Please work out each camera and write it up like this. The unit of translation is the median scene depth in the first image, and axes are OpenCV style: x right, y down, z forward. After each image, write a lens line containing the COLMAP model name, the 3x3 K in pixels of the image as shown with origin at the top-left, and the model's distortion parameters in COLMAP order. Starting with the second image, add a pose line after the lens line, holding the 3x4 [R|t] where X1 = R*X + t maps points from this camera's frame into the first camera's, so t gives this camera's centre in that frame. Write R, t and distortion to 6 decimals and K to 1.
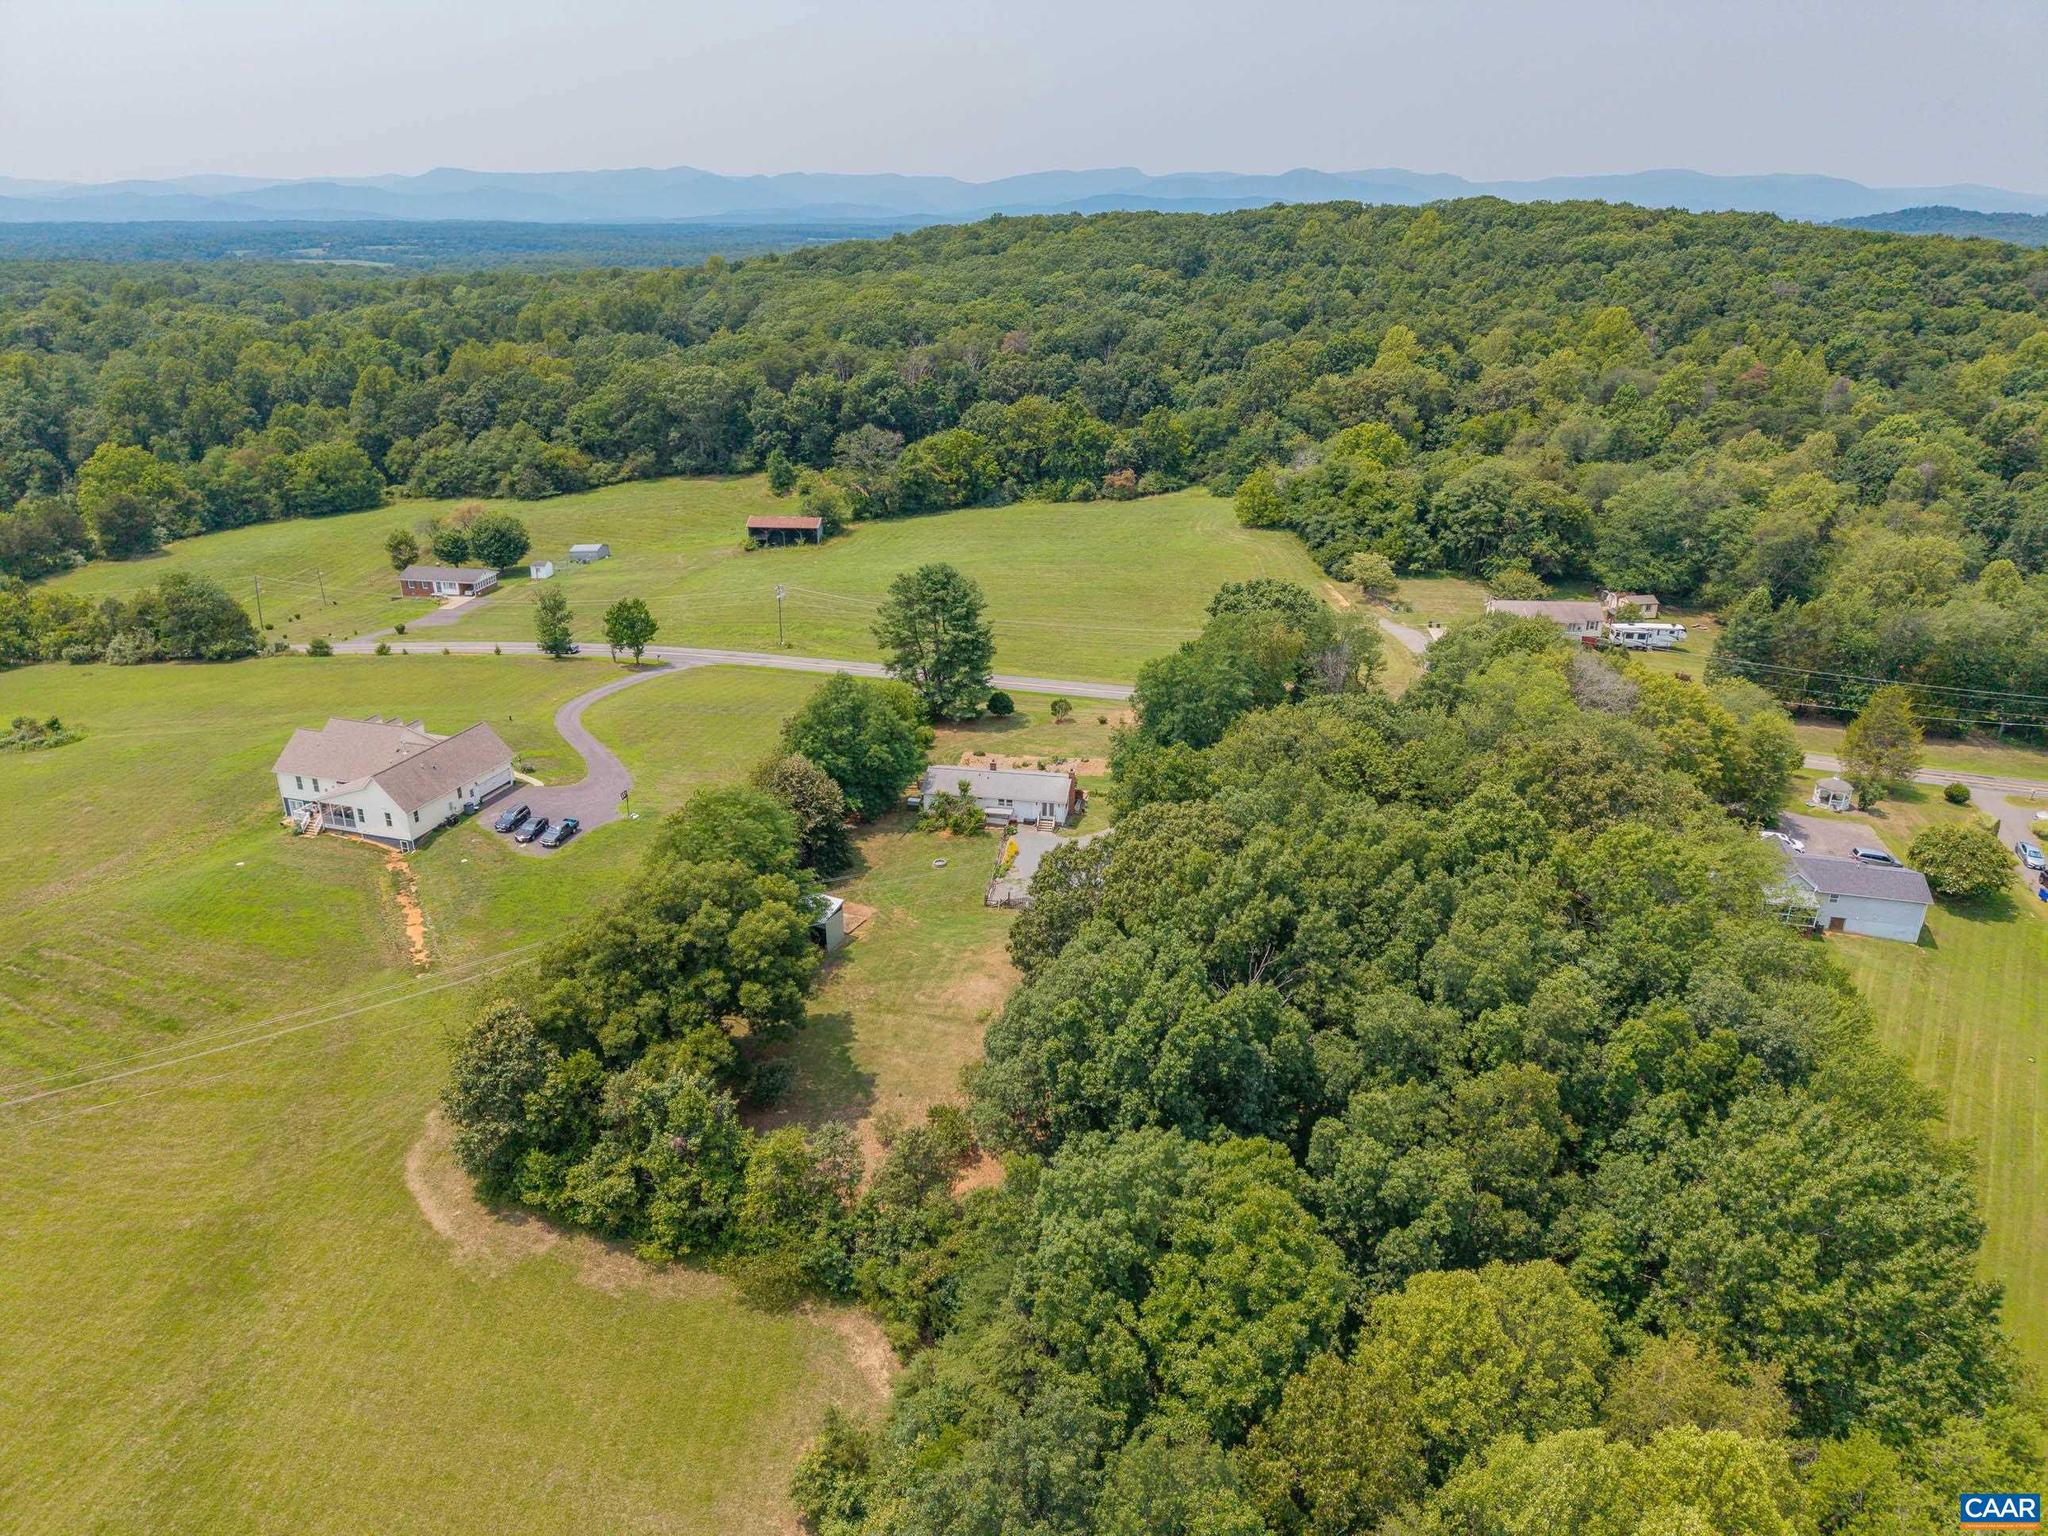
lens RADIAL K [[1369.2, 0, 1034.9], [0, 1369.2, 767.9], [0, 0, 1]] dist [0.026380, -0.025902]
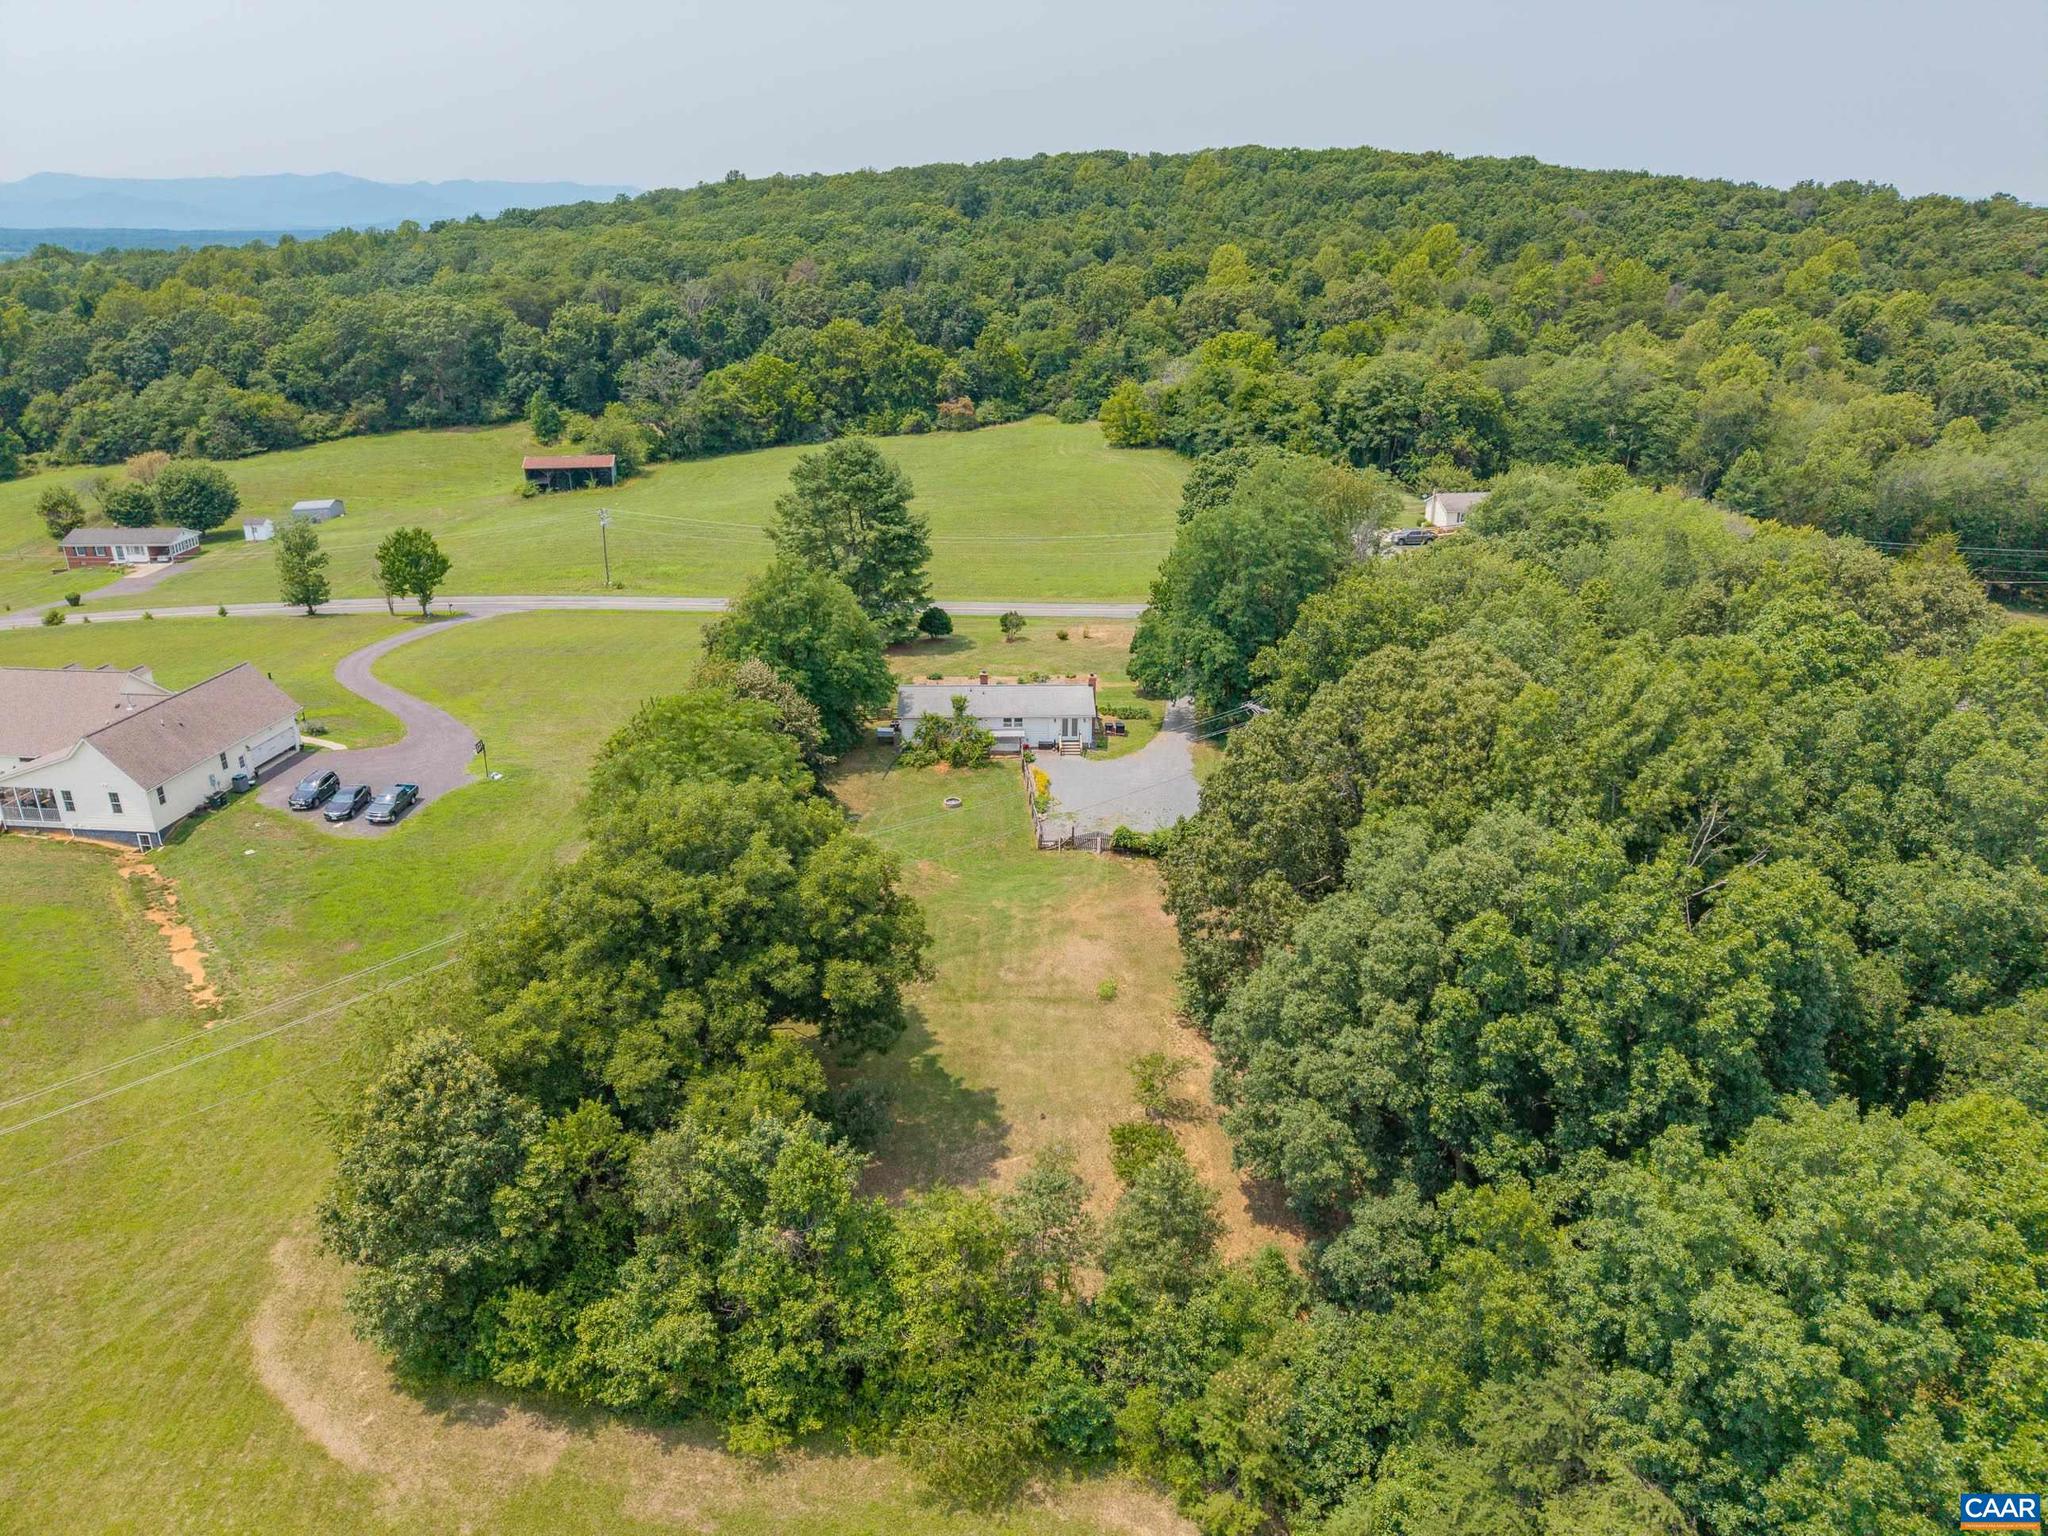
lens RADIAL K [[1369.2, 0, 1035.4], [0, 1369.2, 772.1], [0, 0, 1]] dist [0.026380, -0.025902]
pose [[0.978784, -0.075676, 0.190407, -0.108720], [0.076271, 0.997078, 0.004212, 0.035747], [-0.190169, 0.010399, 0.981696, 0.178476]]
